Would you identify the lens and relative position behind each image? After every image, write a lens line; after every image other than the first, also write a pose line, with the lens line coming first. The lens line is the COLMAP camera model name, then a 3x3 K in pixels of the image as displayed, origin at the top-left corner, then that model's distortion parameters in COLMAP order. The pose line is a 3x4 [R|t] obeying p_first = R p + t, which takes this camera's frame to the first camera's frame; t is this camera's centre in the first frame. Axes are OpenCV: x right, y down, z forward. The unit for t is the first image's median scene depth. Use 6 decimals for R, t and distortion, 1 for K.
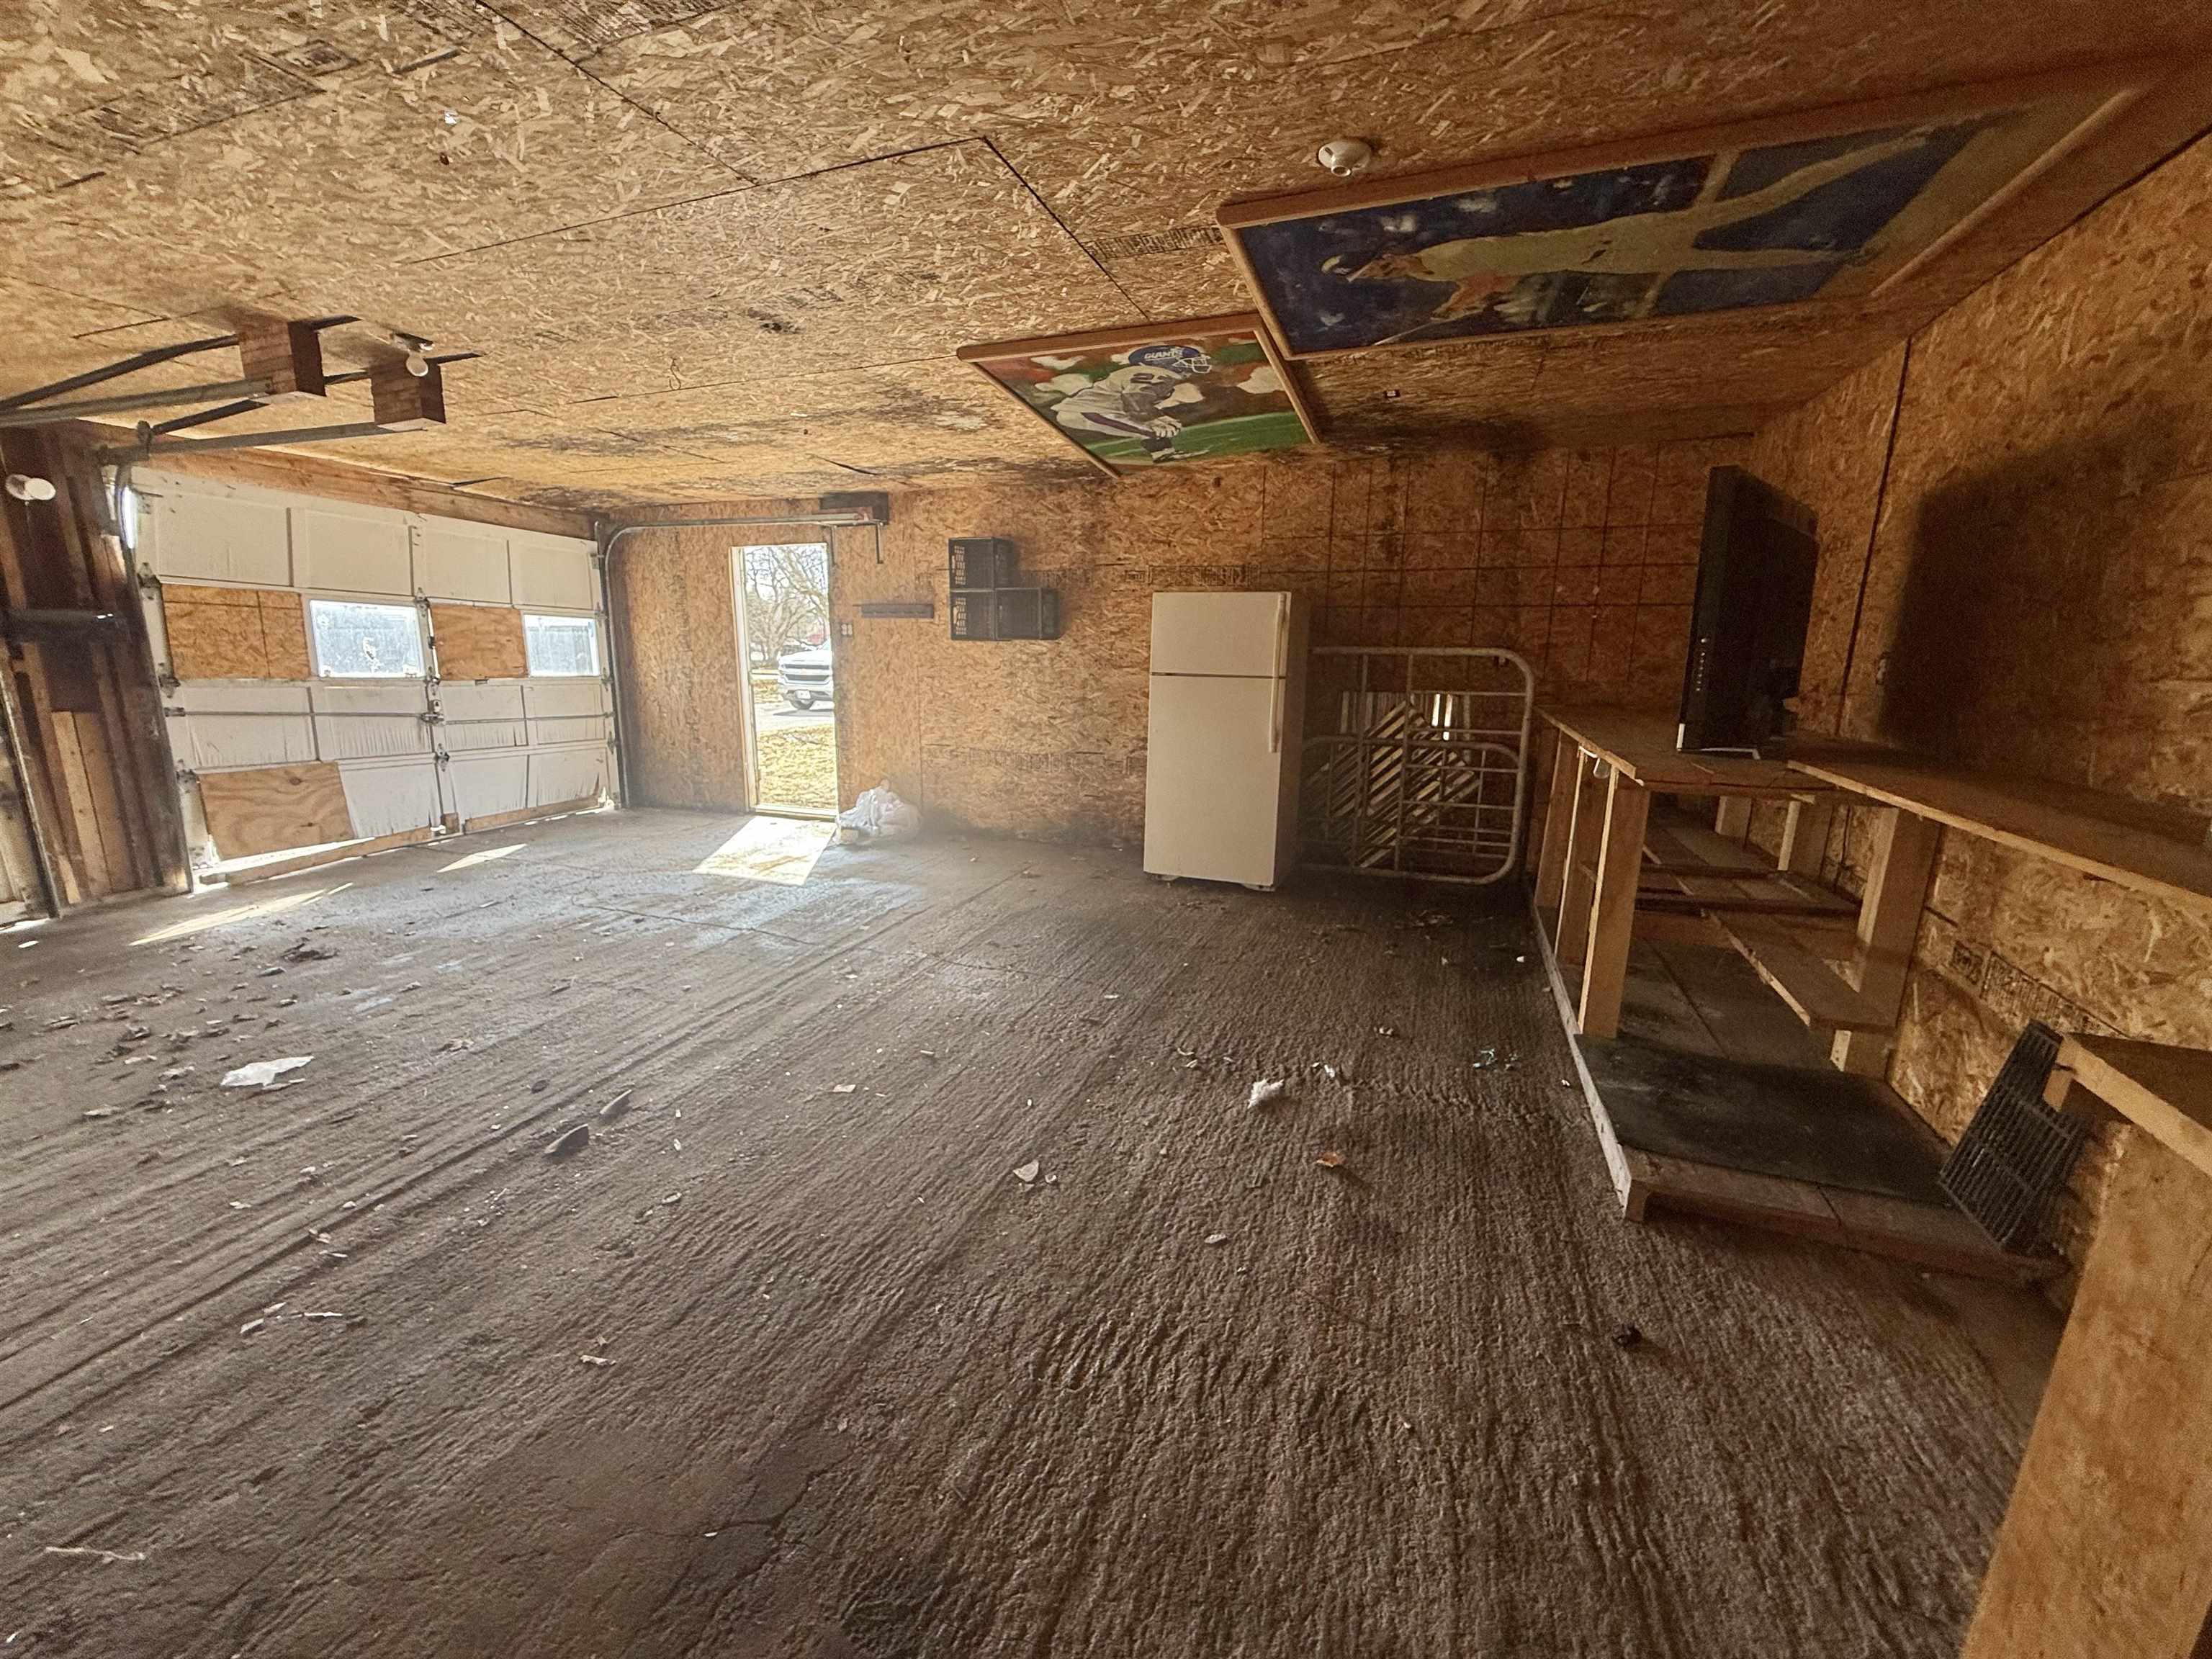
lens RADIAL K [[881.9, 0, 1097.2], [0, 881.9, 831.9], [0, 0, 1]] dist [0.000052, 0.000681]
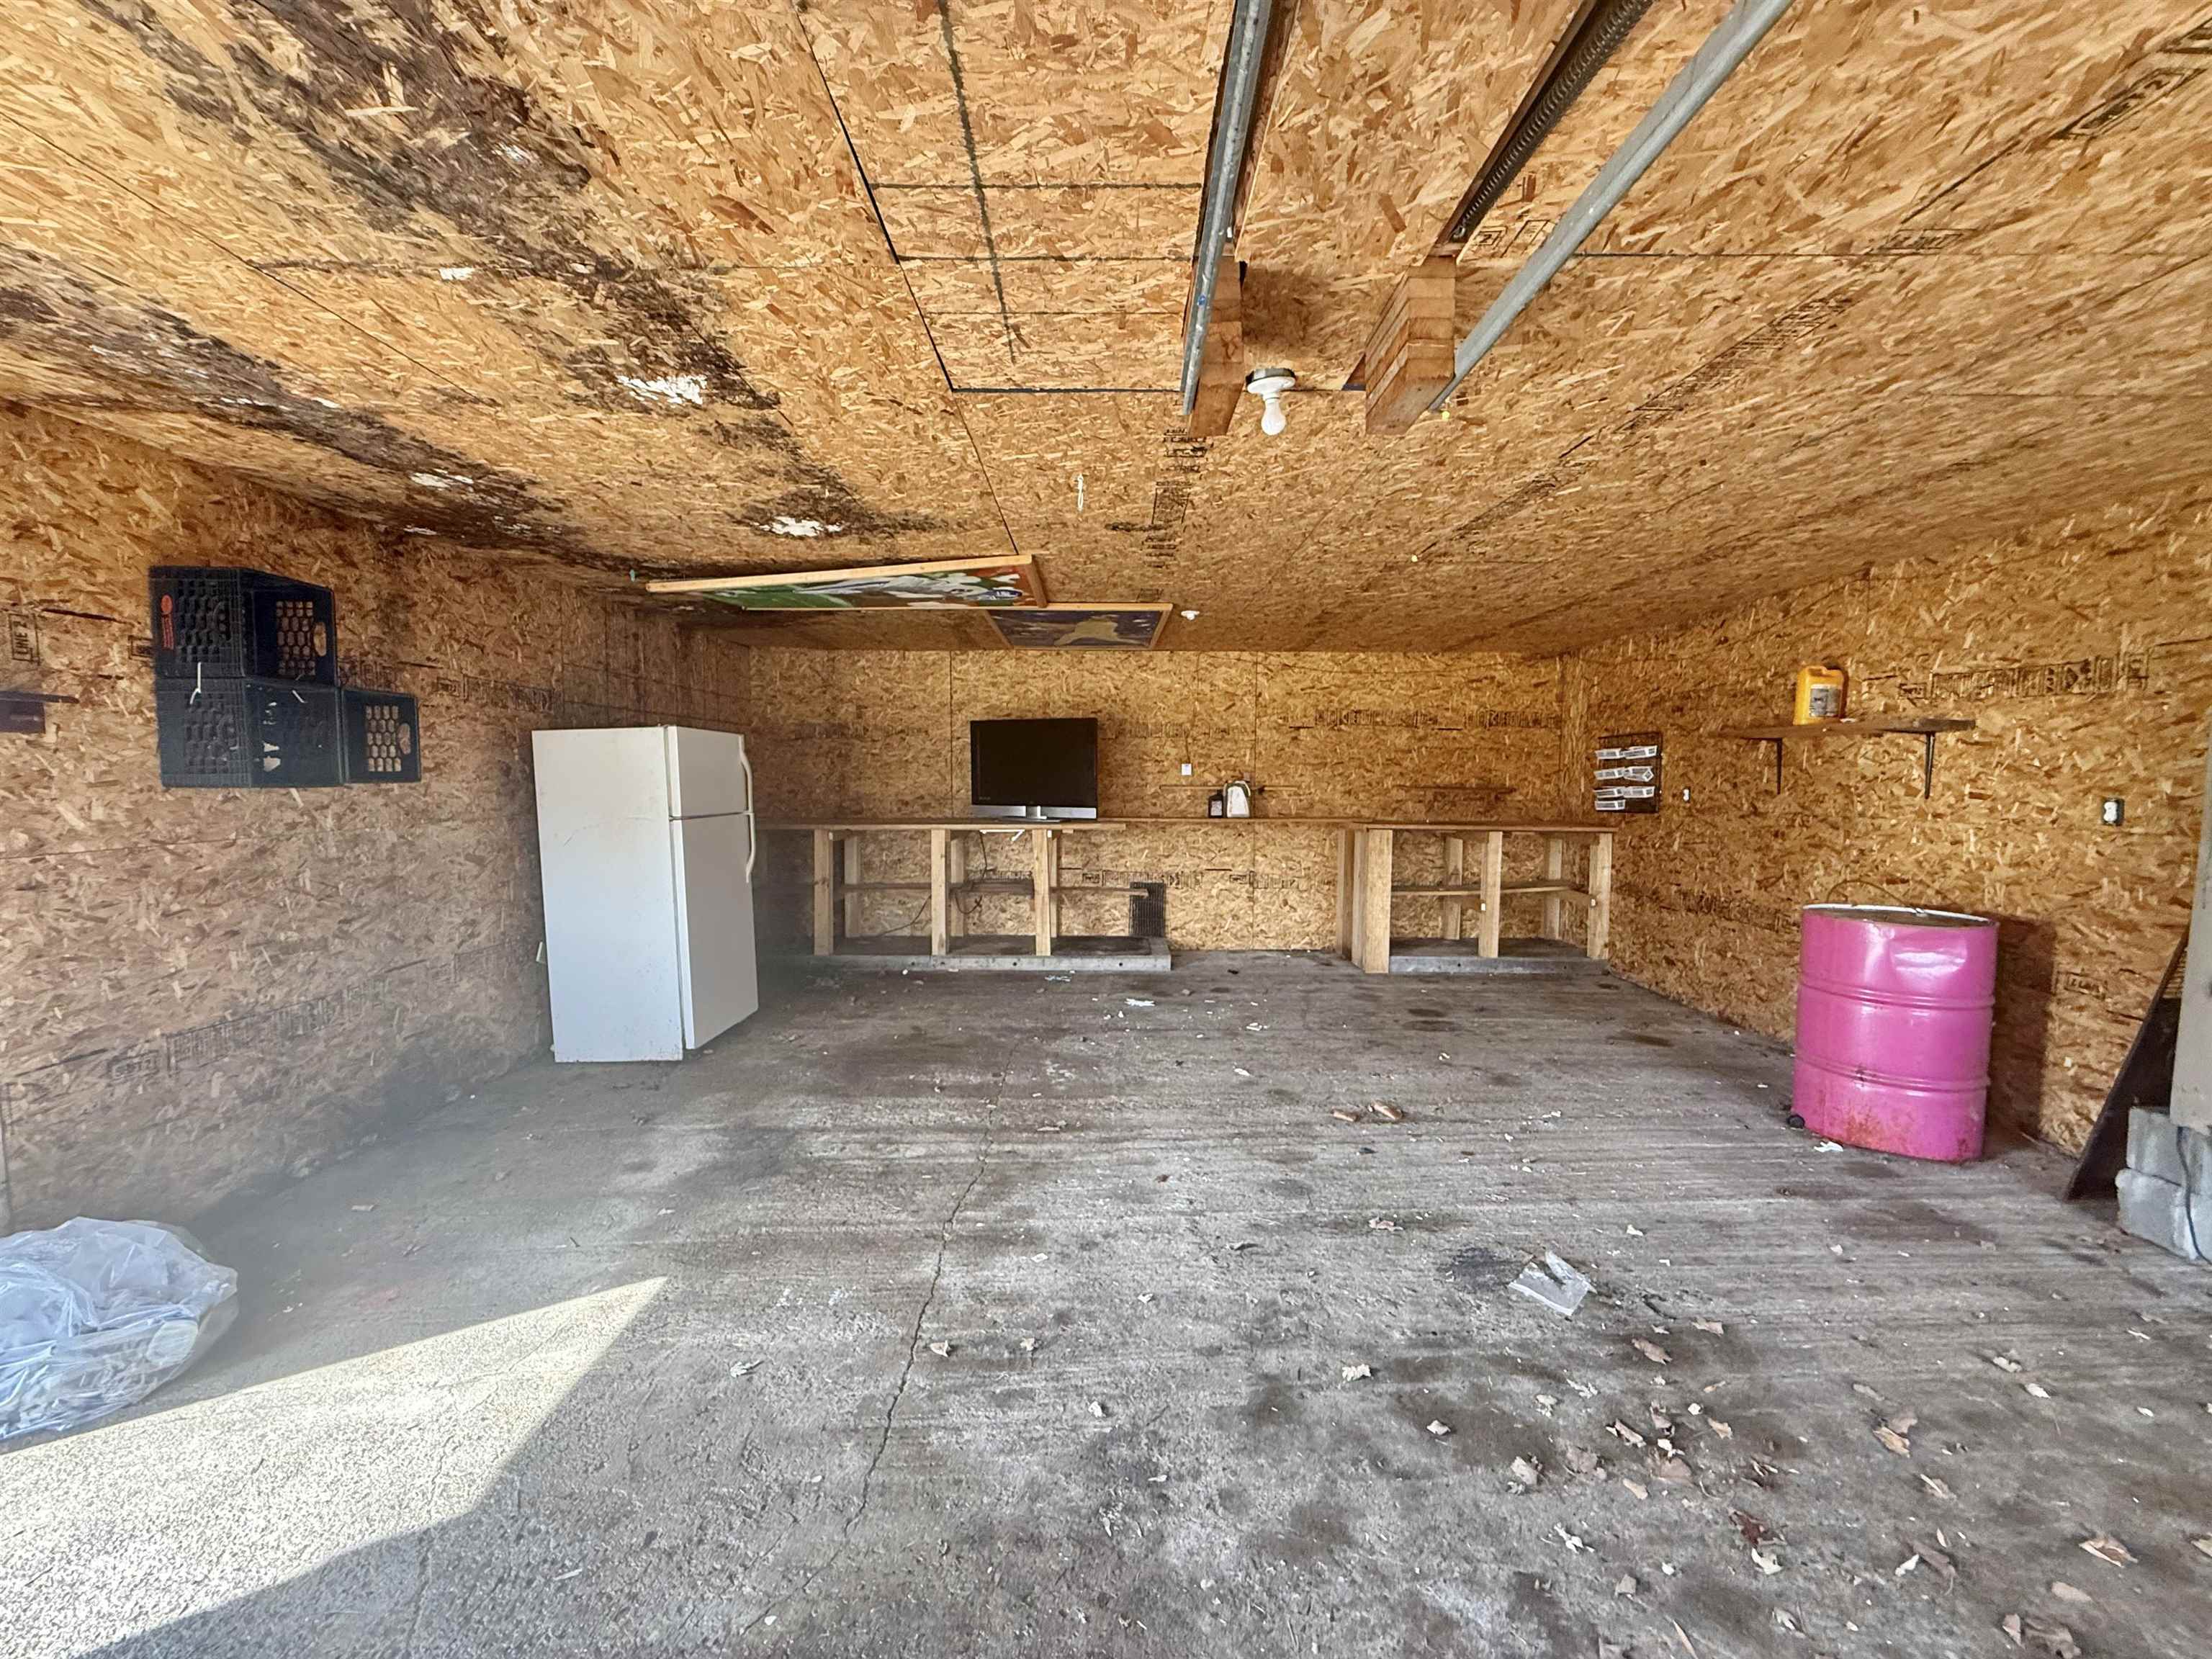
lens RADIAL K [[881.9, 0, 1101.8], [0, 881.9, 836.8], [0, 0, 1]] dist [0.000052, 0.000681]
pose [[-0.359988, -0.077944, 0.929695, -0.779759], [0.186975, 0.970259, 0.153743, -0.190276], [-0.914029, 0.229176, -0.334708, 0.800252]]
